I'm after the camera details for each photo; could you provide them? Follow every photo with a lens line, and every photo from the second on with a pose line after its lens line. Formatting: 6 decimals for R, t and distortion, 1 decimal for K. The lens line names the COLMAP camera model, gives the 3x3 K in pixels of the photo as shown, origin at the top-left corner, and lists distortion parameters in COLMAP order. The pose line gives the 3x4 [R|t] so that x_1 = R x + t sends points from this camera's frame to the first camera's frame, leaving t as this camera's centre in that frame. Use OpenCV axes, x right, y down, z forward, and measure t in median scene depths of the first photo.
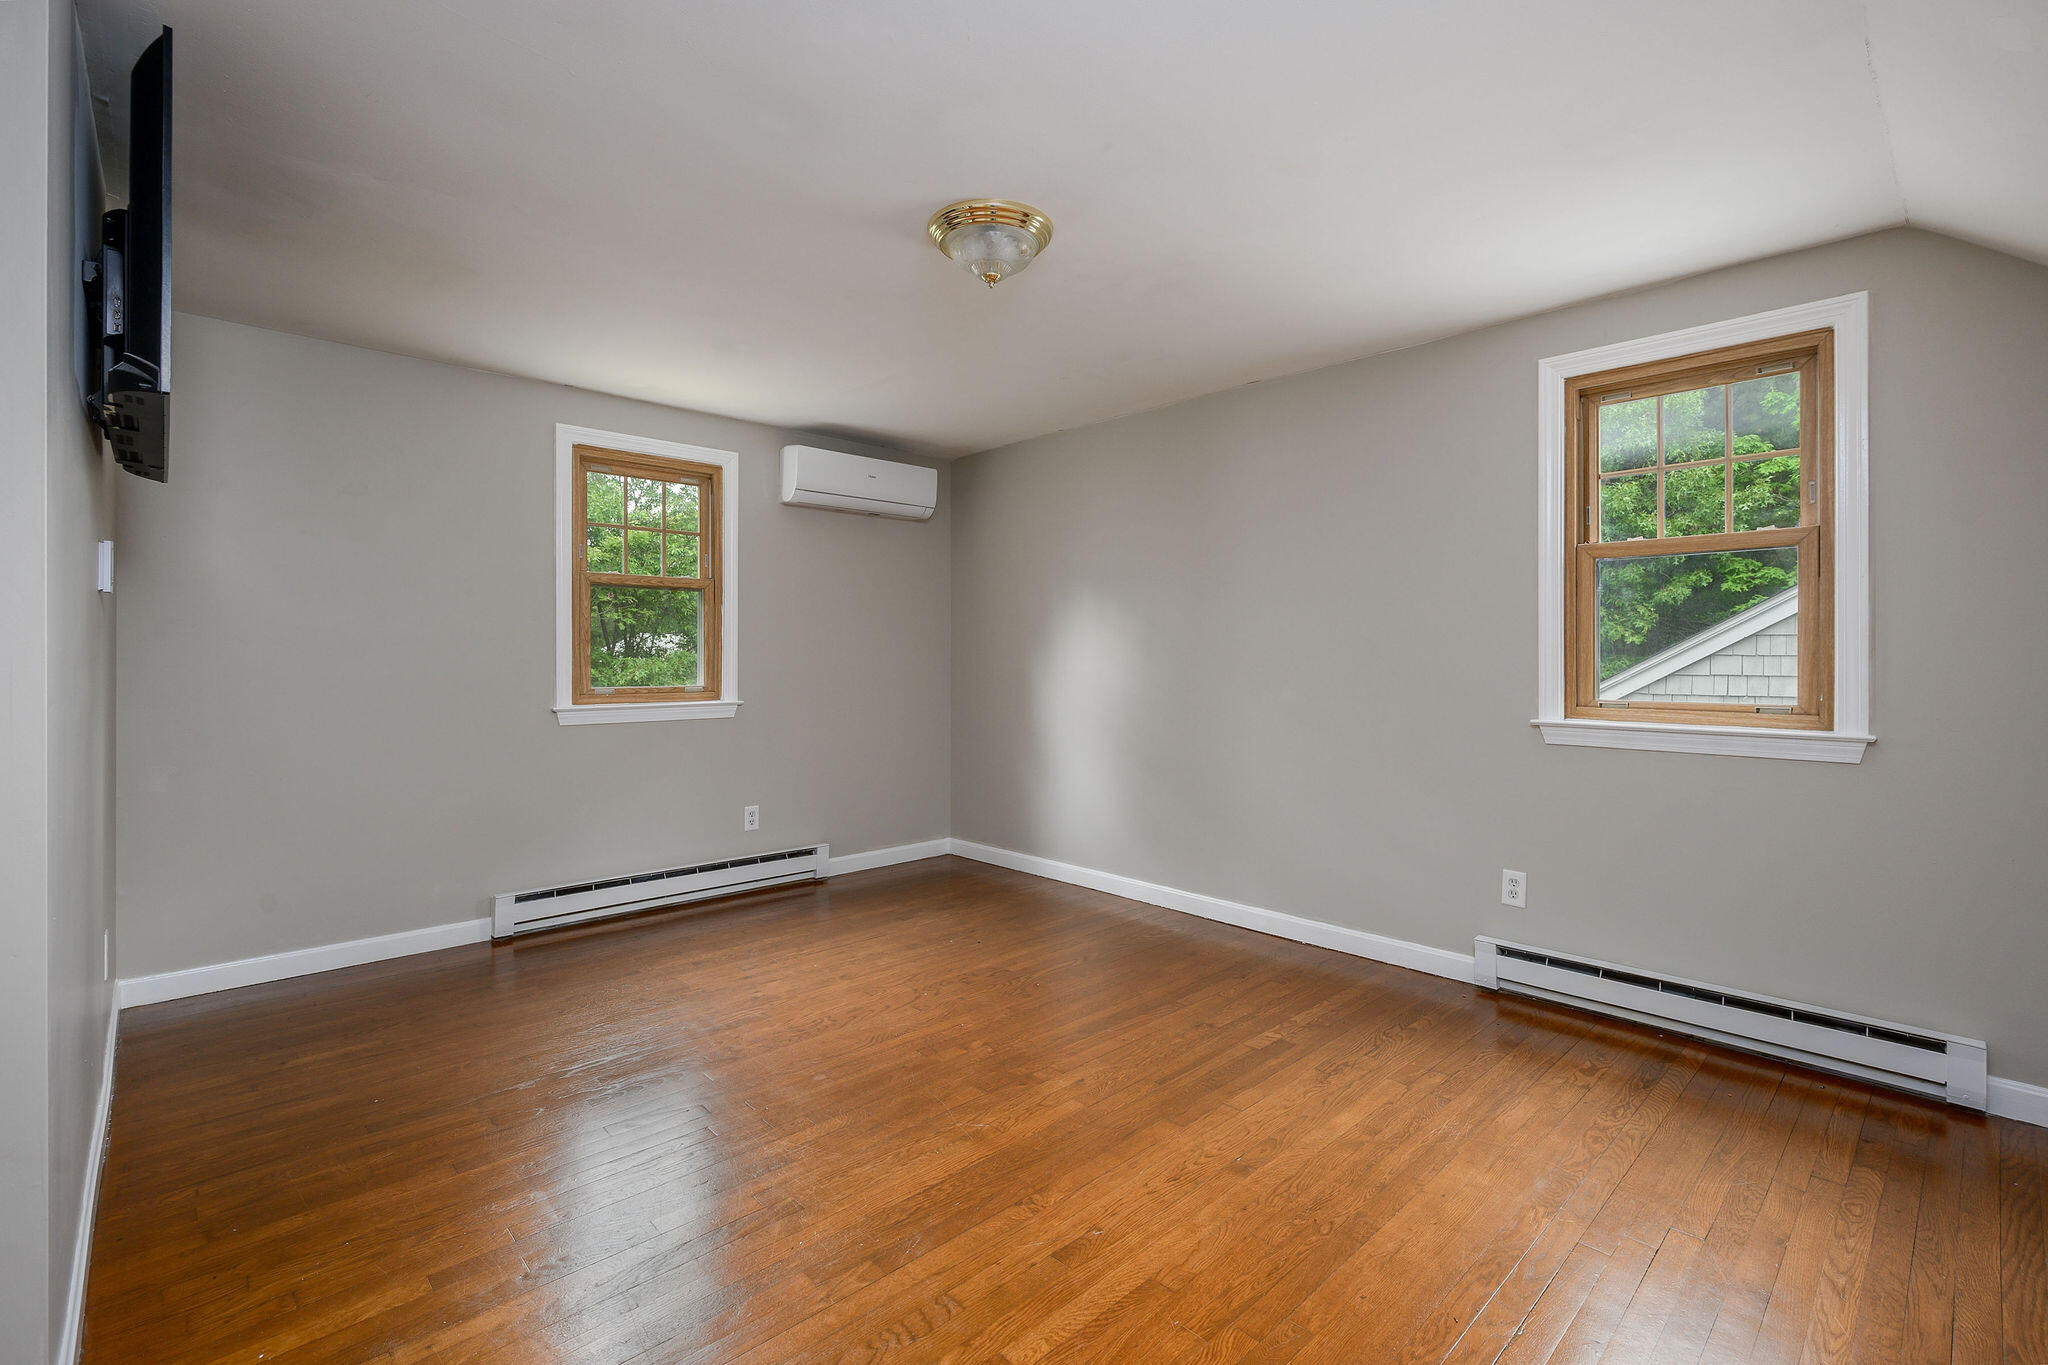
lens RADIAL K [[918.4, 0, 1024.4], [0, 918.4, 668.8], [0, 0, 1]] dist [0.000563, 0.000496]
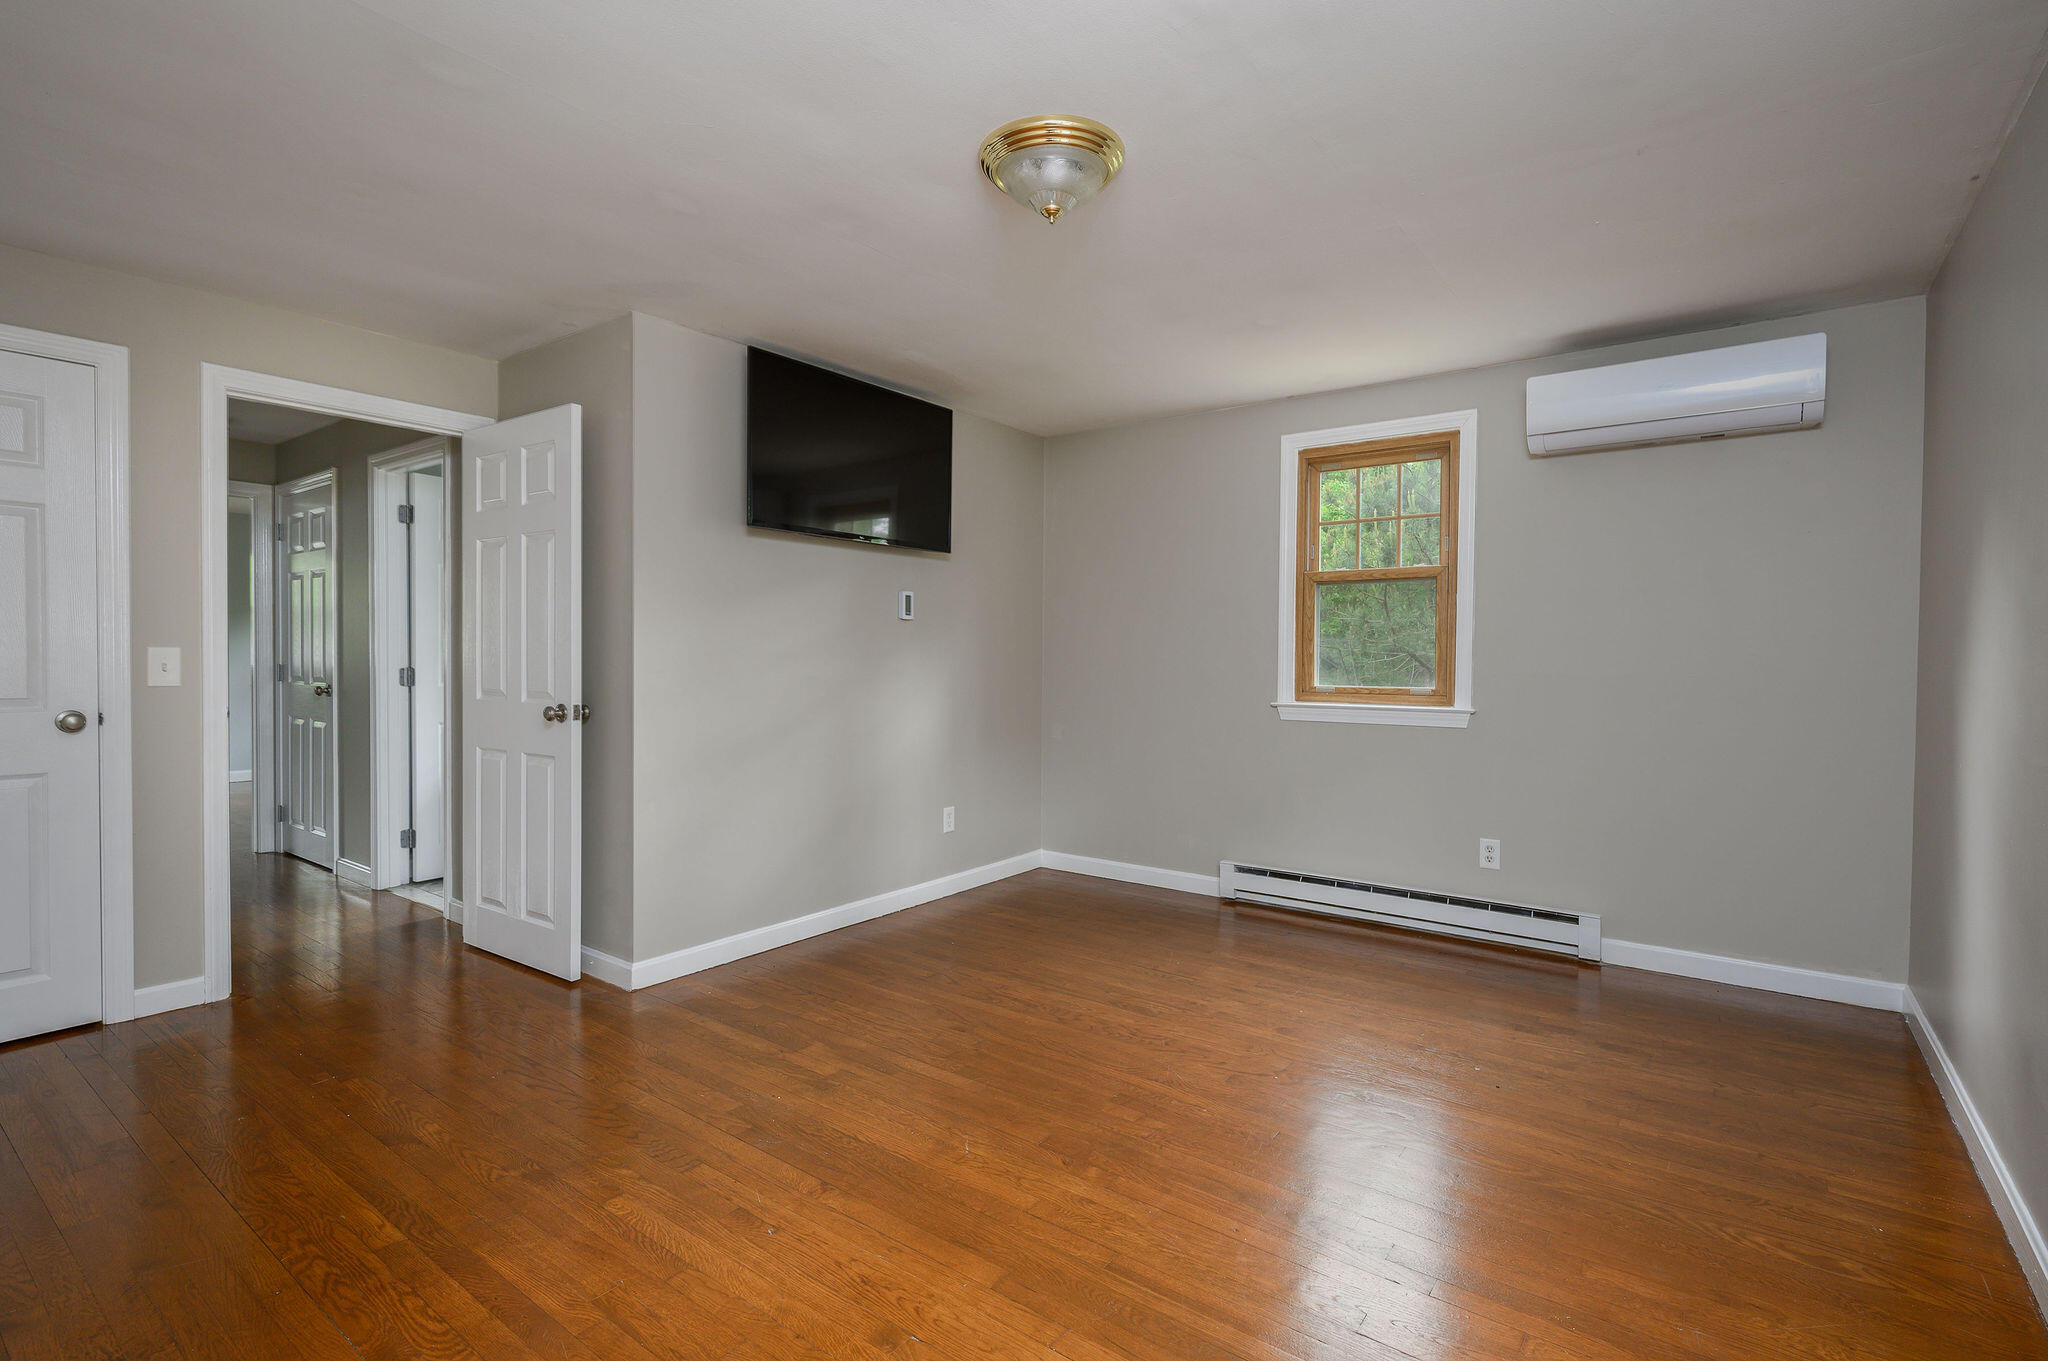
lens RADIAL K [[956.2, 0, 1024.0], [0, 956.2, 680.5], [0, 0, 1]] dist [0.009555, 0.000074]
pose [[0.159762, 0.024841, -0.986843, 0.584781], [-0.014245, 0.999637, 0.022857, -0.005094], [0.987053, 0.010406, 0.160057, 0.566456]]
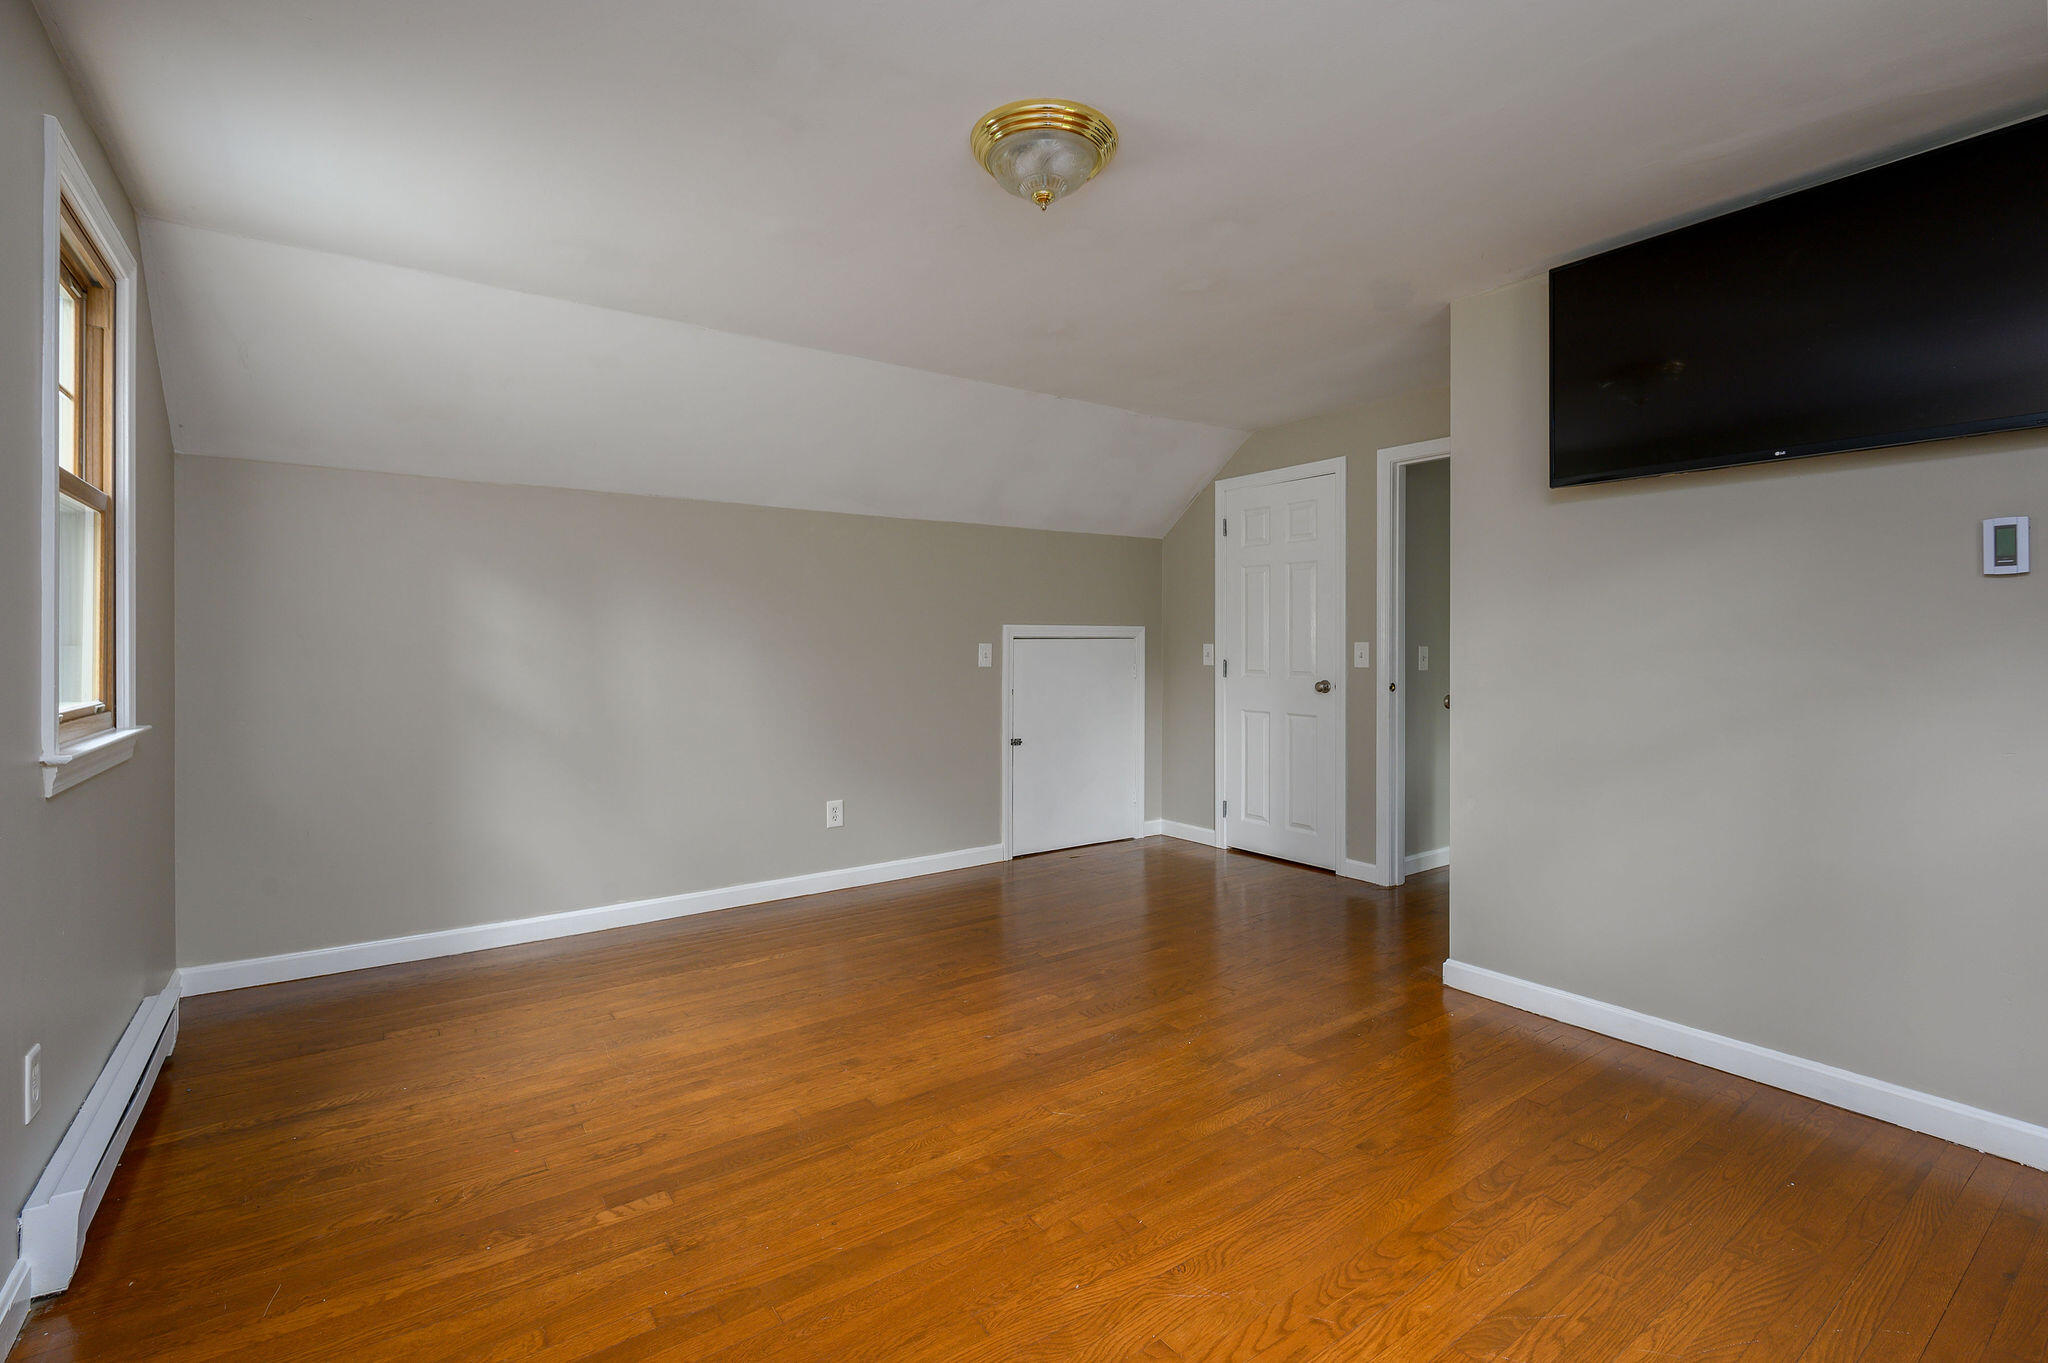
lens RADIAL K [[918.4, 0, 1024.4], [0, 918.4, 667.8], [0, 0, 1]] dist [0.000563, 0.000496]
pose [[-0.991560, -0.004502, 0.129573, -0.085930], [0.000224, 0.999336, 0.036437, -0.015437], [-0.129651, 0.036158, -0.990900, 1.252661]]
